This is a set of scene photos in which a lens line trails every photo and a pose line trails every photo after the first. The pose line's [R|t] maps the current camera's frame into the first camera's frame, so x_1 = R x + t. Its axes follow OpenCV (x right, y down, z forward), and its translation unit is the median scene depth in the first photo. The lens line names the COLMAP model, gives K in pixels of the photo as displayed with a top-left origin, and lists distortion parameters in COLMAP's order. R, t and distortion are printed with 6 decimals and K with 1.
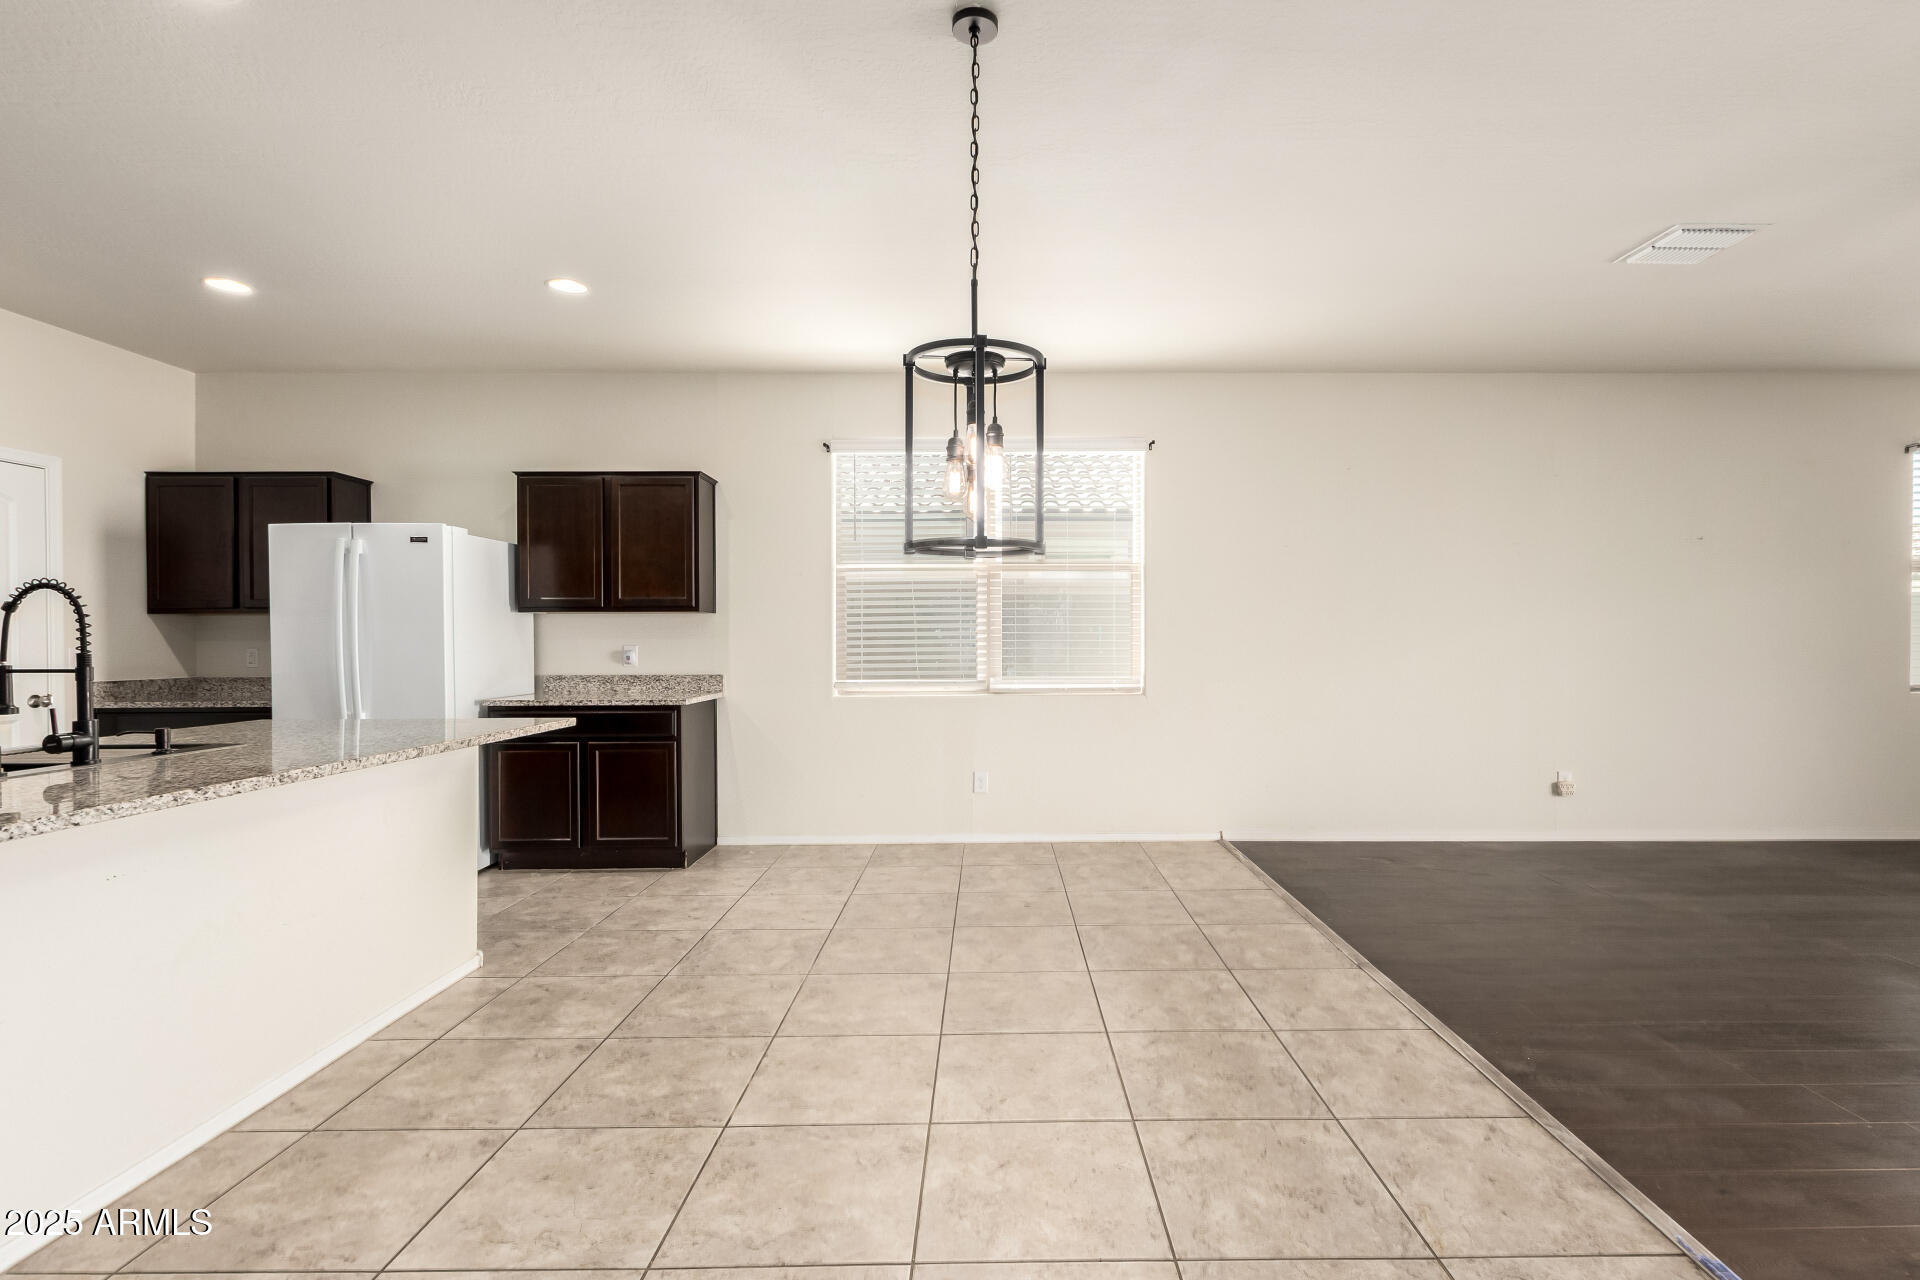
lens RADIAL K [[885.5, 0, 988.8], [0, 885.5, 672.4], [0, 0, 1]] dist [0.009570, -0.002337]
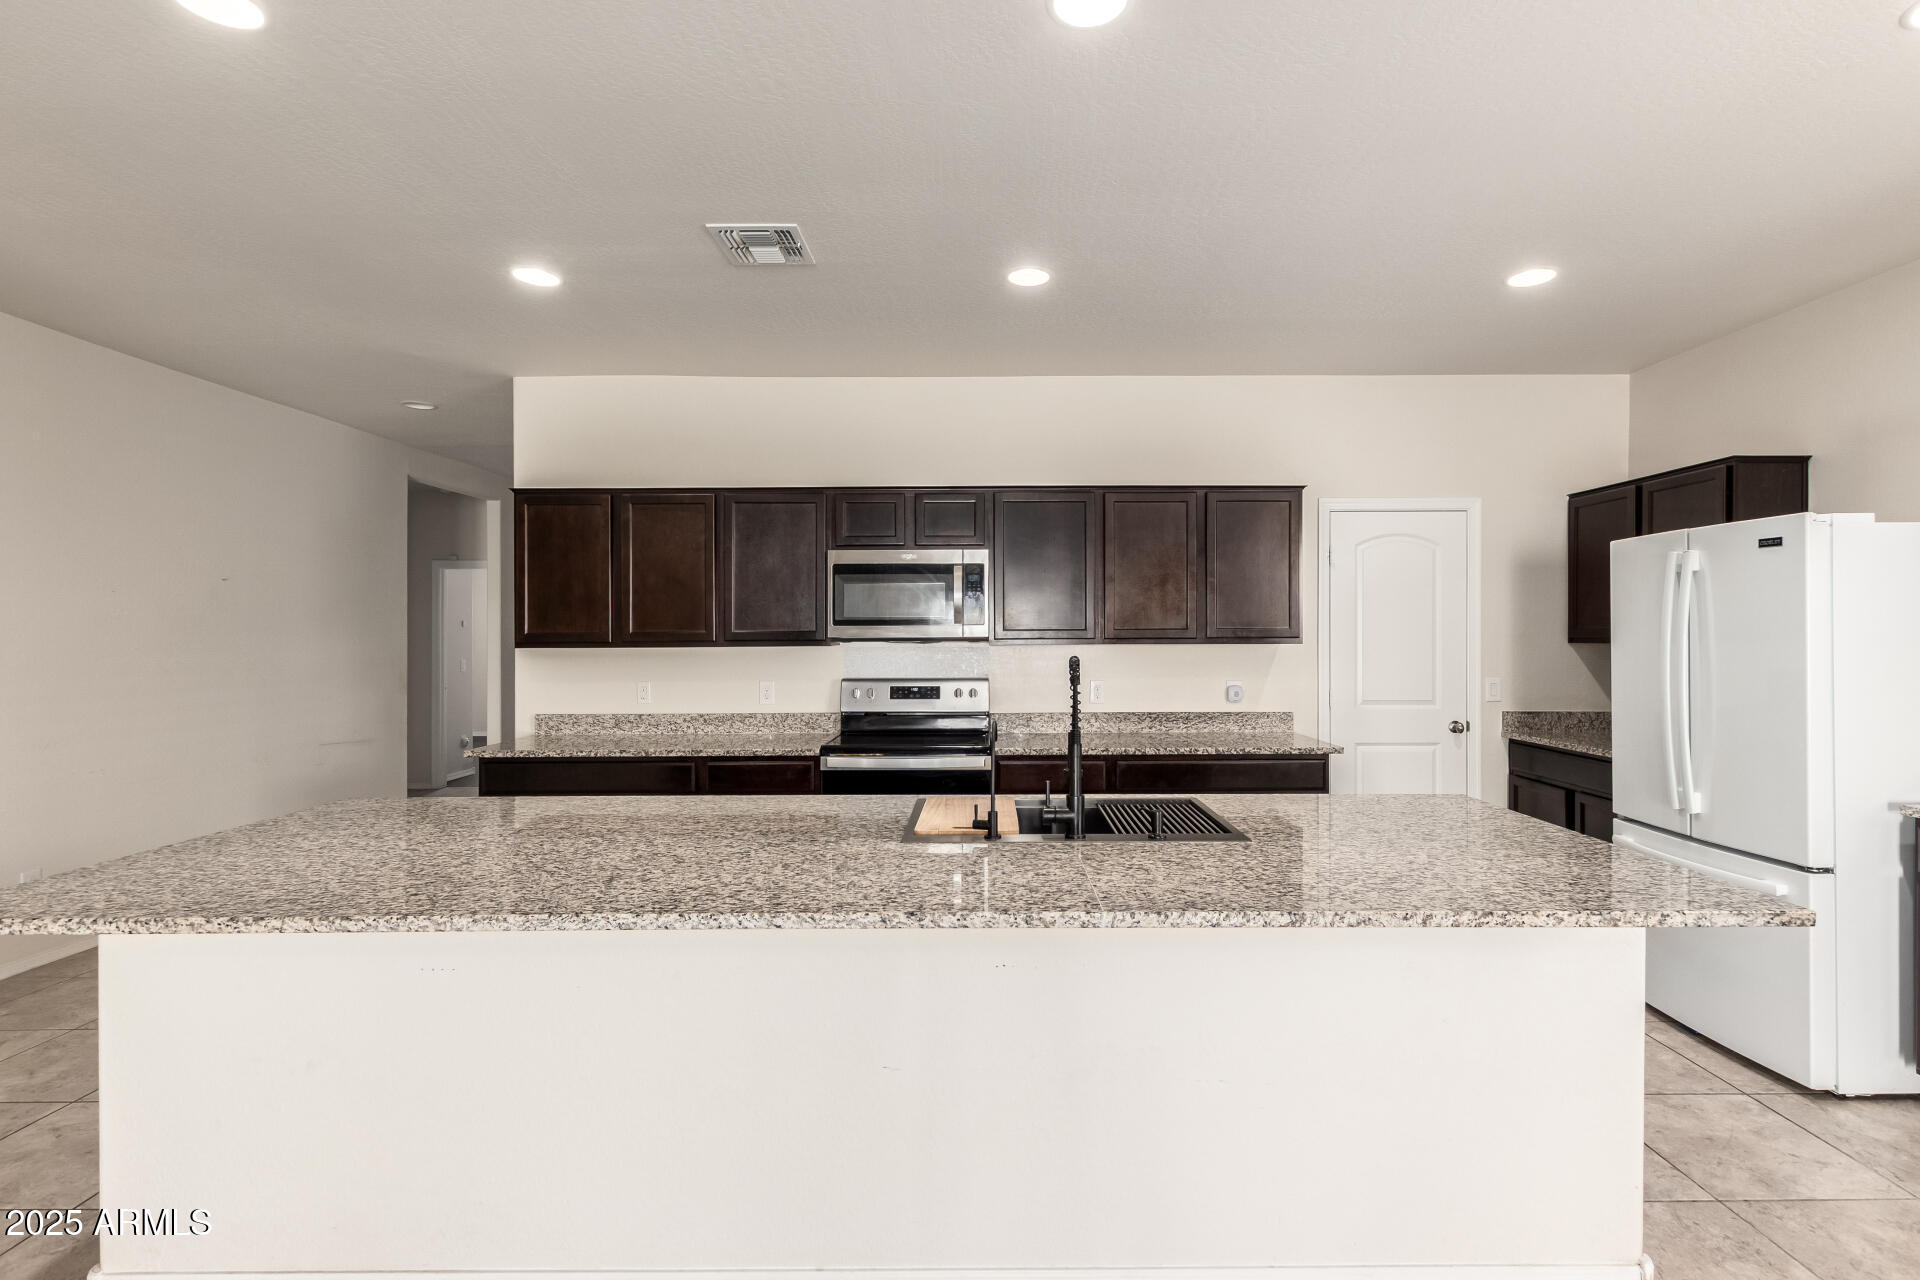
lens RADIAL K [[885.5, 0, 1004.2], [0, 885.5, 638.4], [0, 0, 1]] dist [0.009570, -0.002337]
pose [[0.011288, 0.009411, -0.999892, 0.005081], [-0.036990, 0.999275, 0.008988, -0.109179], [0.999252, 0.036884, 0.011627, 0.737040]]
